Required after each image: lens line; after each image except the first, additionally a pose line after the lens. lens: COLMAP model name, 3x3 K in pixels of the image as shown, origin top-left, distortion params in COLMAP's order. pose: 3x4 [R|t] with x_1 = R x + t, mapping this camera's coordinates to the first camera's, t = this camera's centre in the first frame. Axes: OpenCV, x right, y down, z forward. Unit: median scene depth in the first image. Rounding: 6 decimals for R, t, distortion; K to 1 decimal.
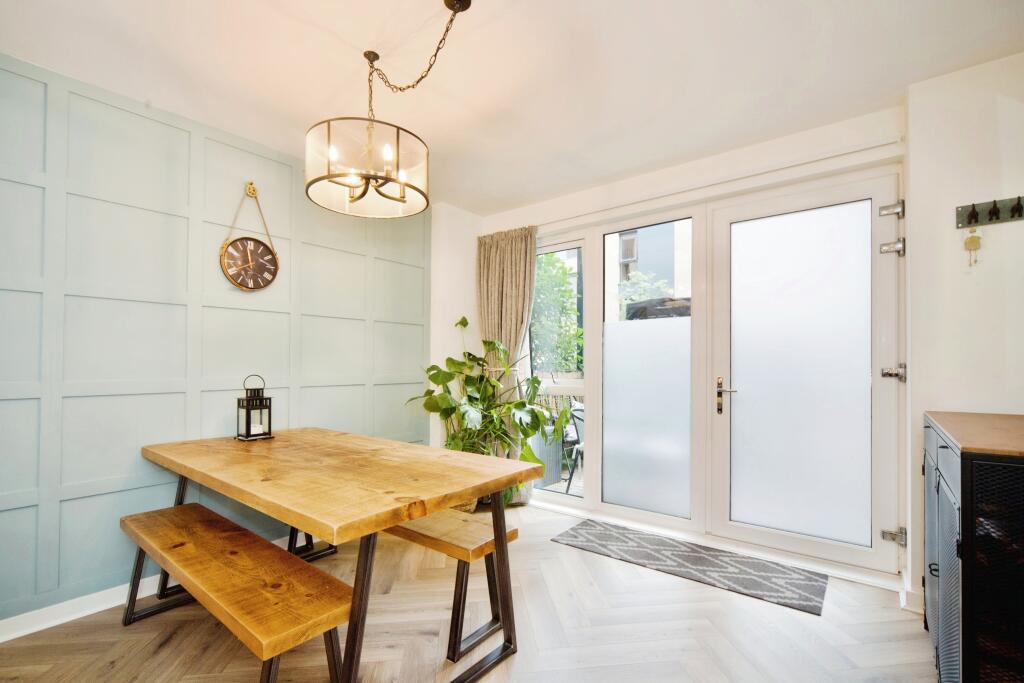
lens RADIAL K [[475.9, 0, 499.7], [0, 475.9, 365.6], [0, 0, 1]] dist [-0.008939, 0.000496]
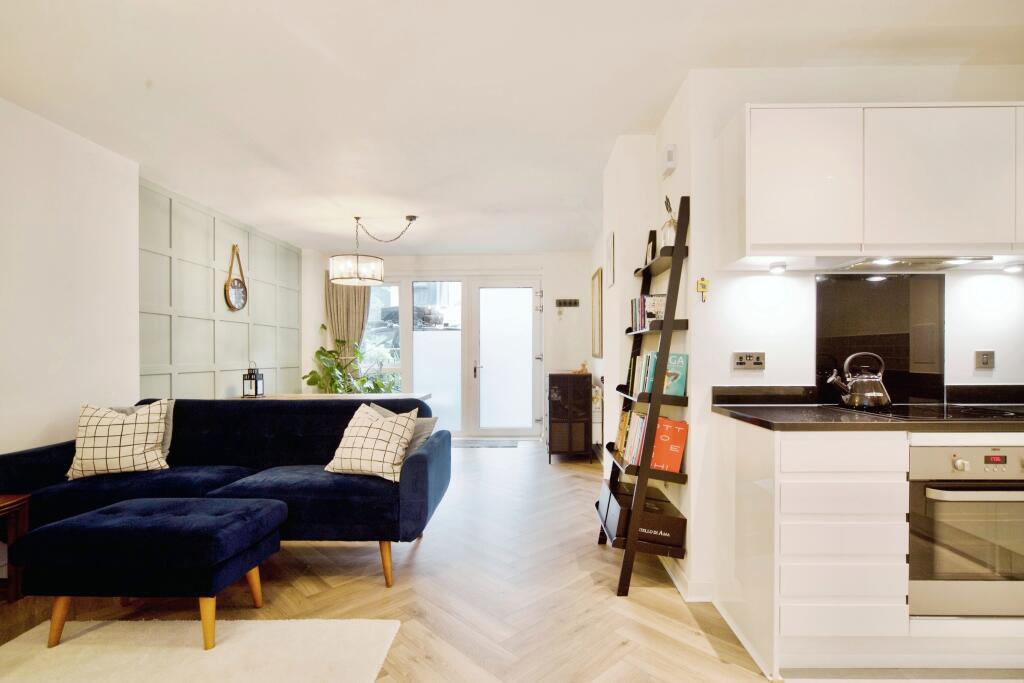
lens RADIAL K [[500.8, 0, 510.6], [0, 500.8, 358.5], [0, 0, 1]] dist [-0.019597, -0.000147]
pose [[0.811307, -0.001997, 0.584618, -0.797232], [-0.001934, 0.999980, 0.006100, -0.001668], [-0.584618, -0.006079, 0.811286, -1.011880]]
